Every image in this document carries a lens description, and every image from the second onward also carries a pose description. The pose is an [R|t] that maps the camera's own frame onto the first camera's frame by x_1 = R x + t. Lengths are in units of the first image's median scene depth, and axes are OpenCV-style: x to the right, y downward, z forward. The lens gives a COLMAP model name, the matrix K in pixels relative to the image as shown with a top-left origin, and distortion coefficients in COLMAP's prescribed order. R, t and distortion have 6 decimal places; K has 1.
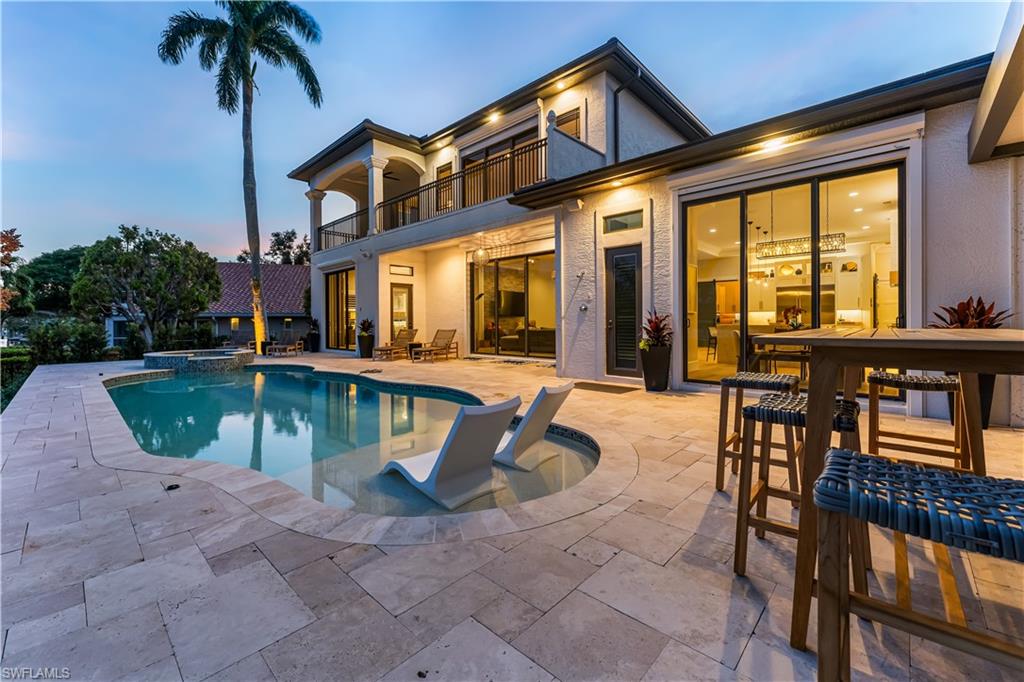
lens RADIAL K [[418.9, 0, 509.0], [0, 418.9, 325.3], [0, 0, 1]] dist [-0.001791, -0.000196]
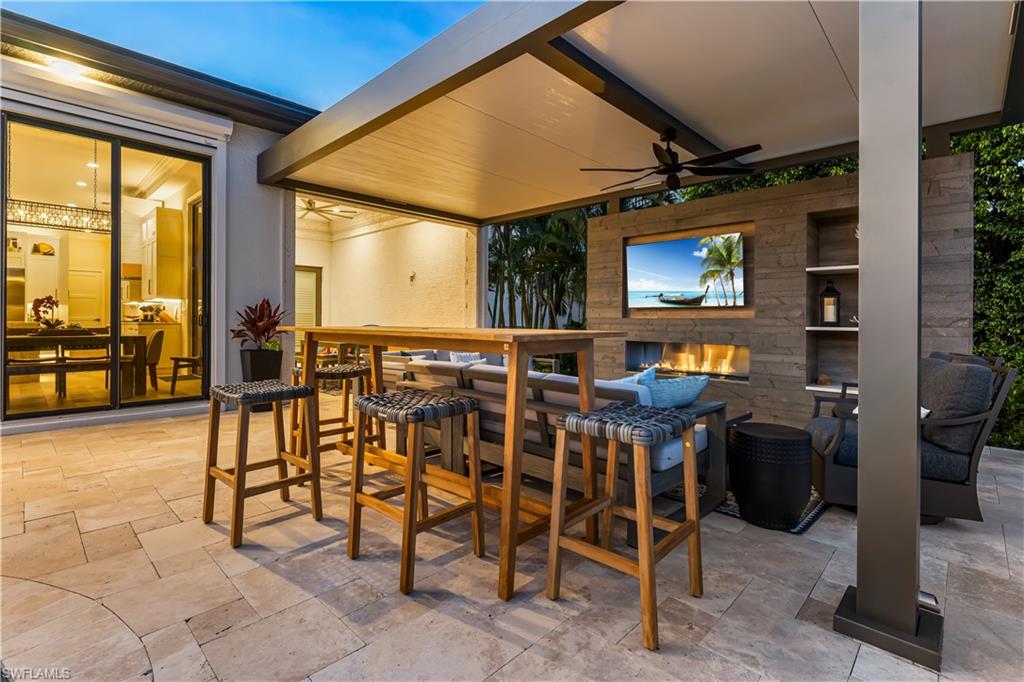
lens RADIAL K [[475.2, 0, 511.0], [0, 475.2, 319.1], [0, 0, 1]] dist [-0.001257, -0.000356]
pose [[0.014791, 0.007264, 0.999864, -0.157227], [0.000013, 0.999974, -0.007265, -0.001817], [-0.999891, 0.000121, 0.014790, 0.235003]]
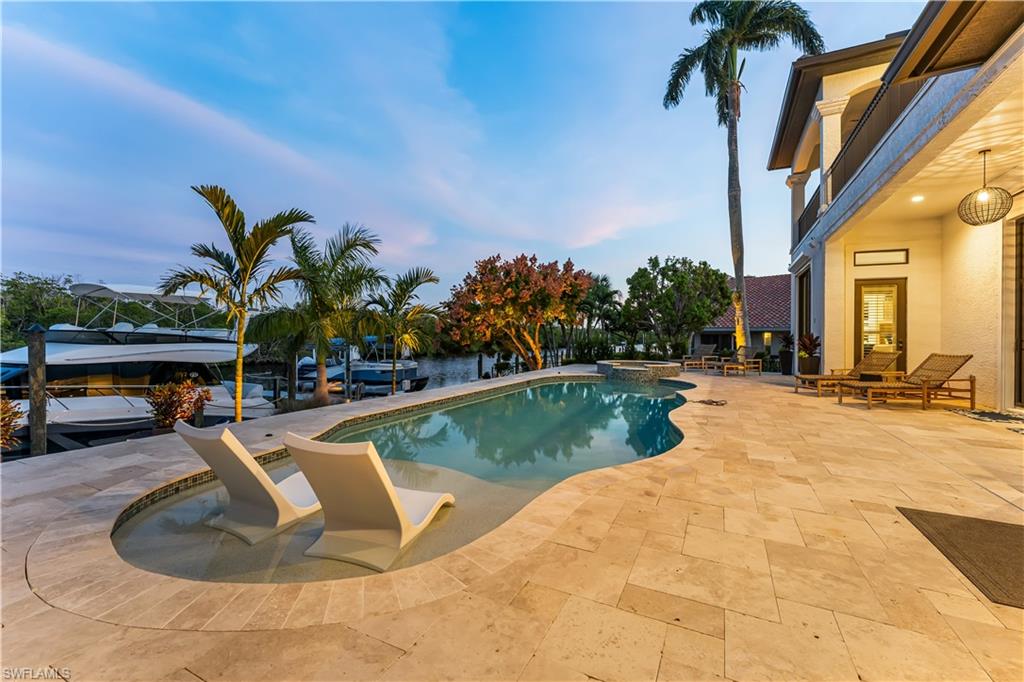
lens RADIAL K [[430.1, 0, 512.0], [0, 430.1, 341.0], [0, 0, 1]] dist [-0.009874, 0.000136]
pose [[0.289897, 0.021614, -0.956814, 0.484065], [-0.021764, 0.999635, 0.015988, -0.007927], [0.956810, 0.016189, 0.290261, 0.670010]]
